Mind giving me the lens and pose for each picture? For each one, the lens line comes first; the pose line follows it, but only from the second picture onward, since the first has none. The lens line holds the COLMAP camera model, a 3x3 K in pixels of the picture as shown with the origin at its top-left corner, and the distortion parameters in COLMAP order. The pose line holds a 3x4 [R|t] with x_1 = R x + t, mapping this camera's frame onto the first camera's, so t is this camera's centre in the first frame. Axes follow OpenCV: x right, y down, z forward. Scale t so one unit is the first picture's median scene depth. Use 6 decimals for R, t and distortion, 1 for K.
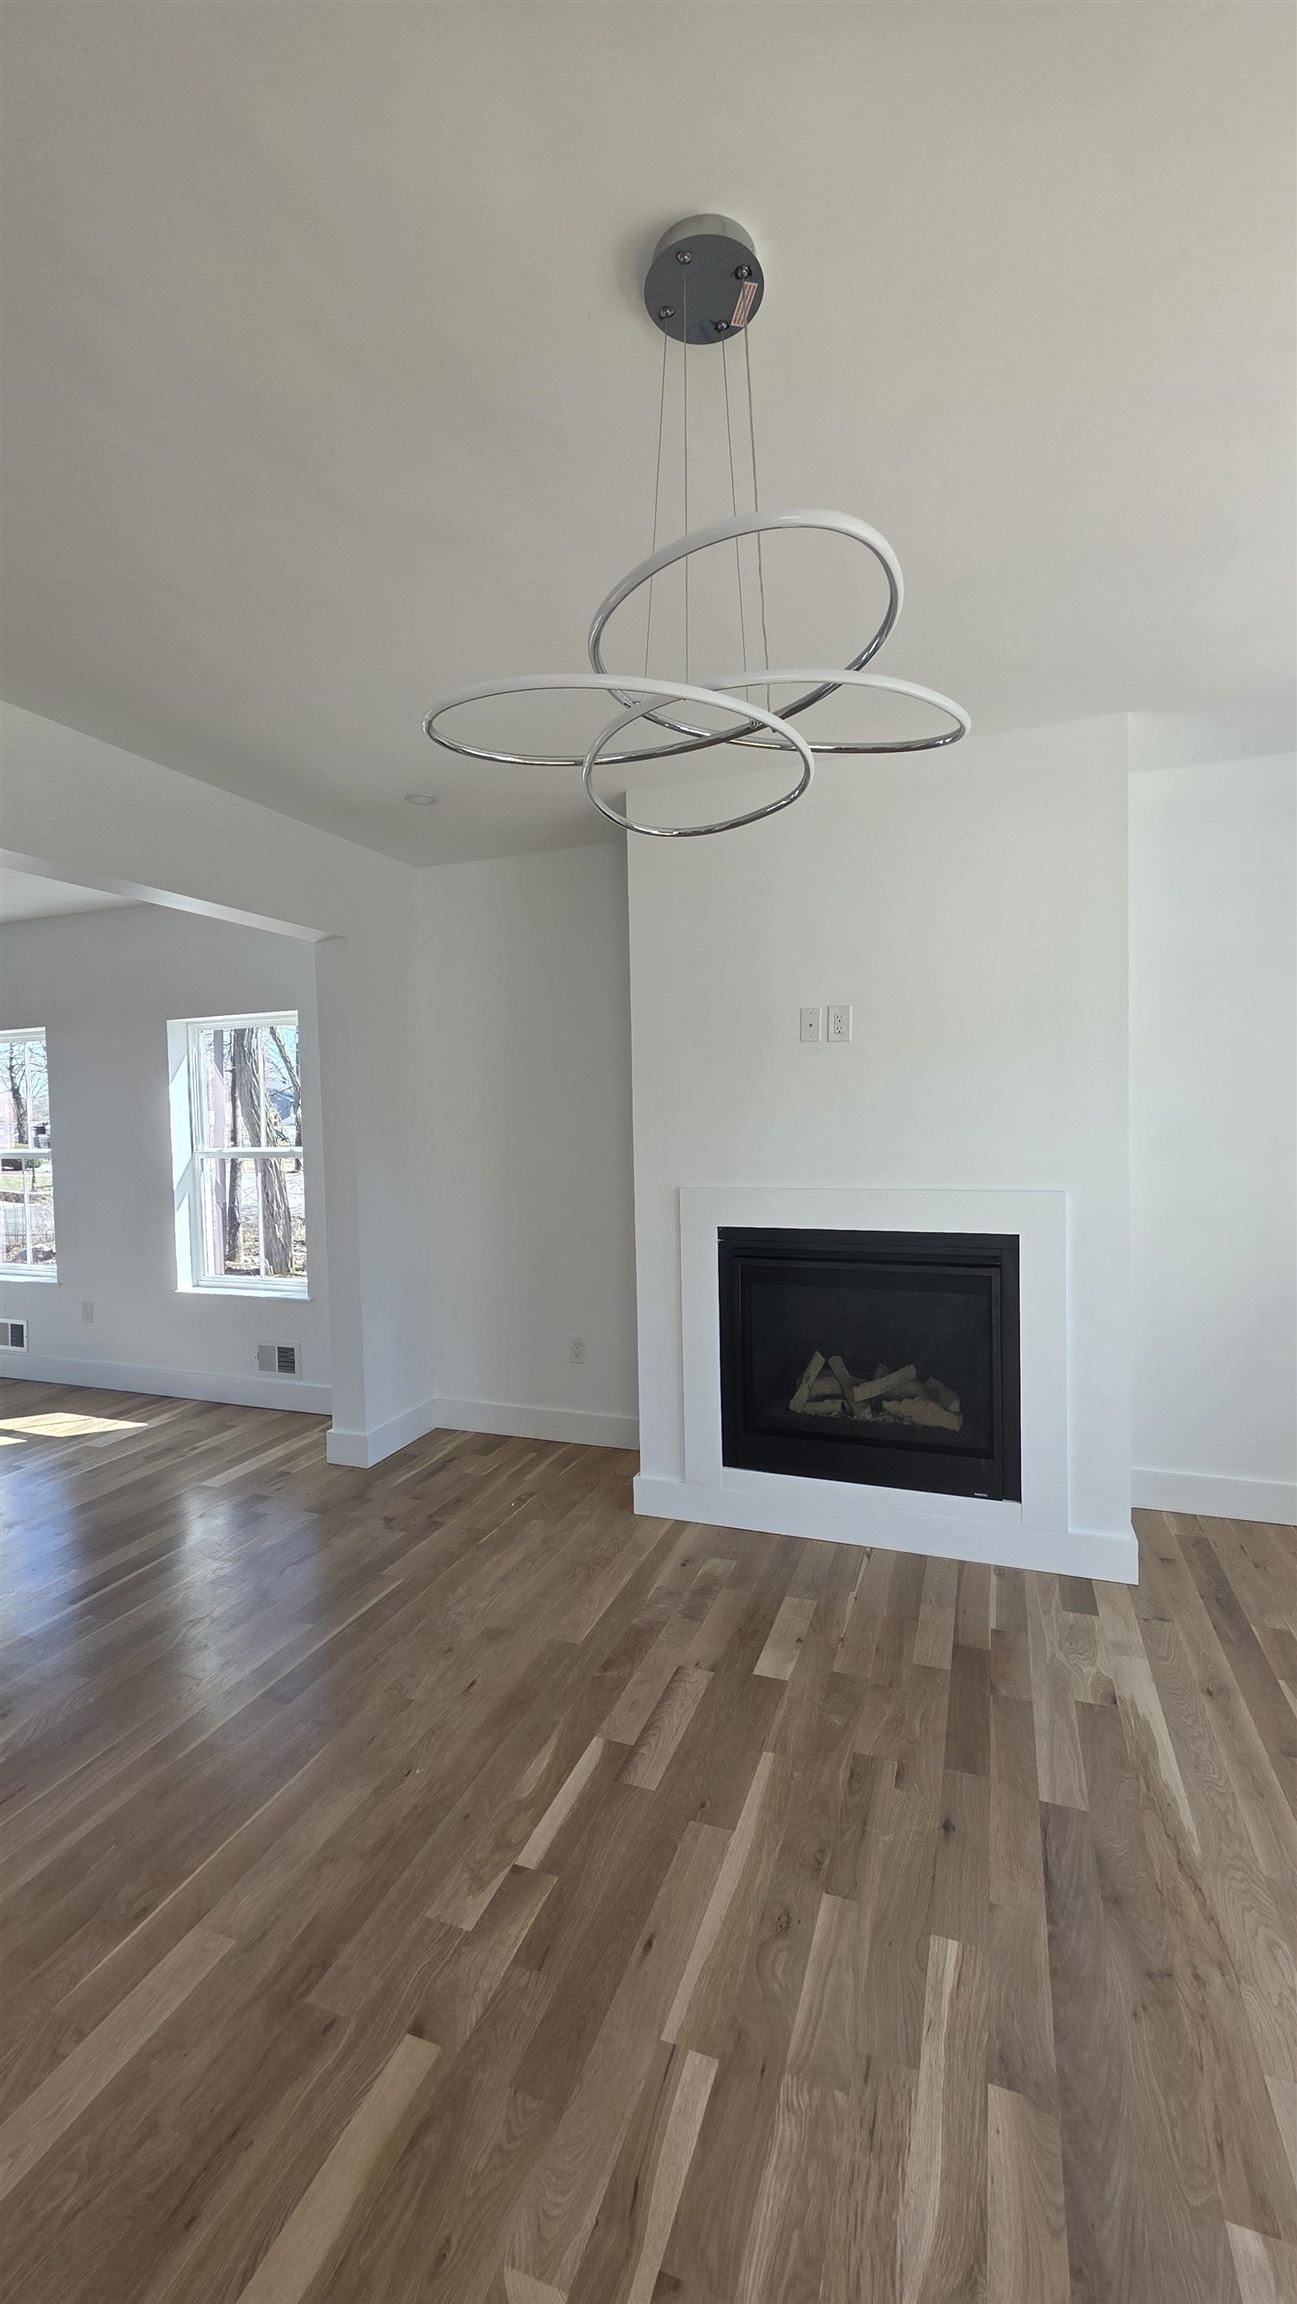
lens RADIAL K [[925.8, 0, 647.2], [0, 925.8, 1152.0], [0, 0, 1]] dist [-0.000356, -0.000182]
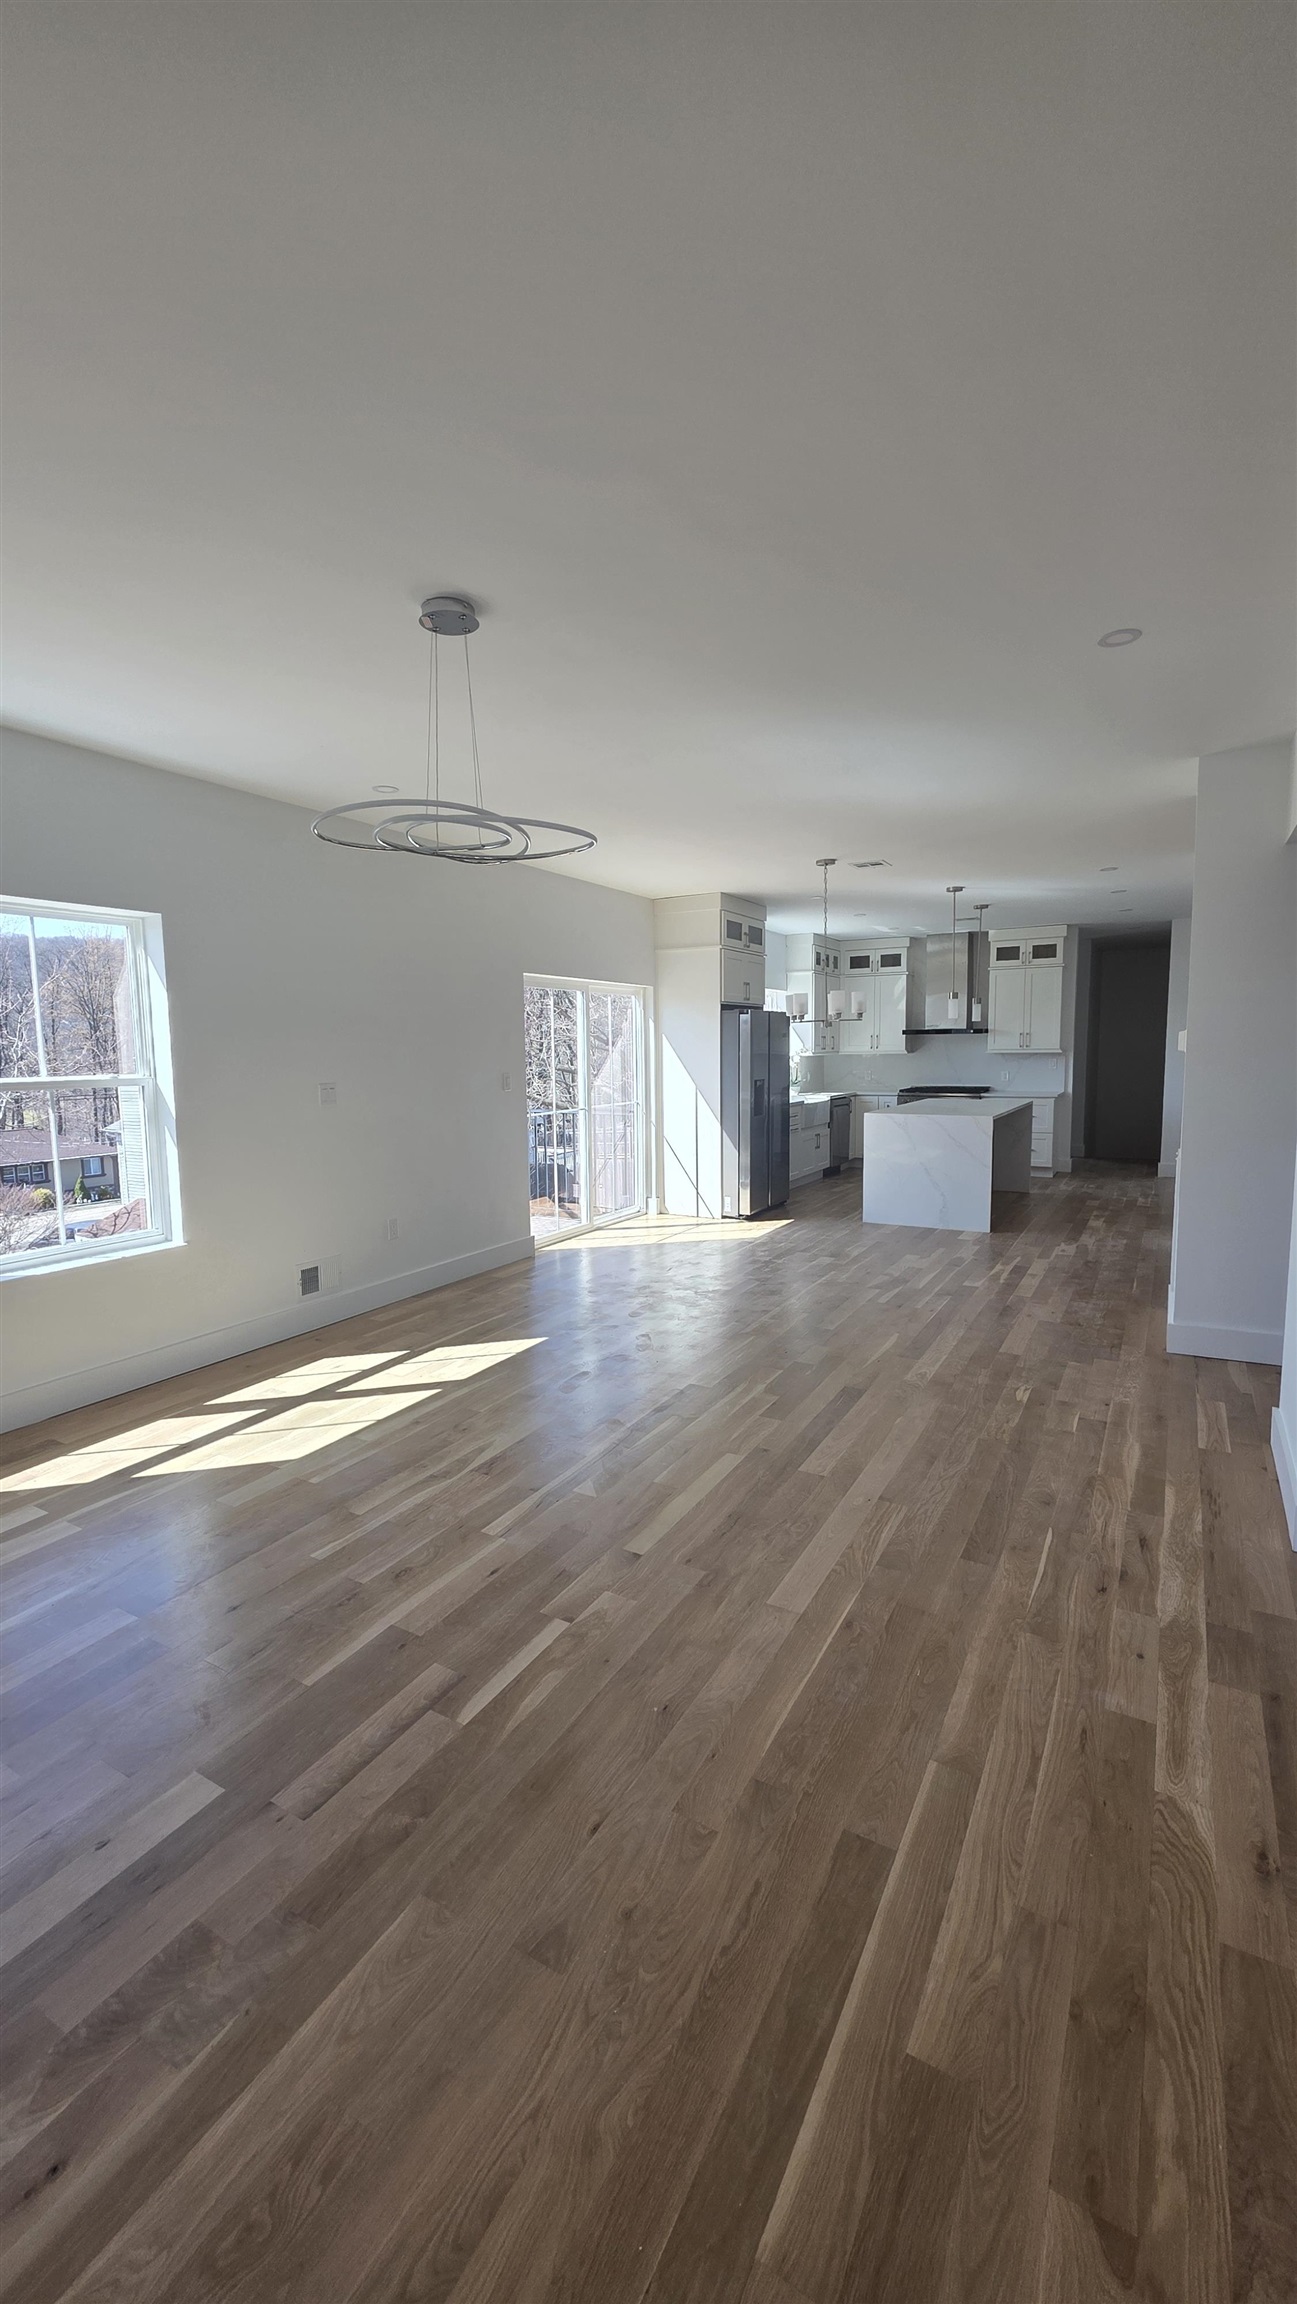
lens RADIAL K [[925.8, 0, 649.4], [0, 925.8, 1152.1], [0, 0, 1]] dist [-0.000356, -0.000182]
pose [[-0.986448, 0.008399, 0.163858, -0.445905], [0.032951, 0.988483, 0.147702, -0.049712], [-0.160730, 0.151100, -0.975364, 2.042398]]
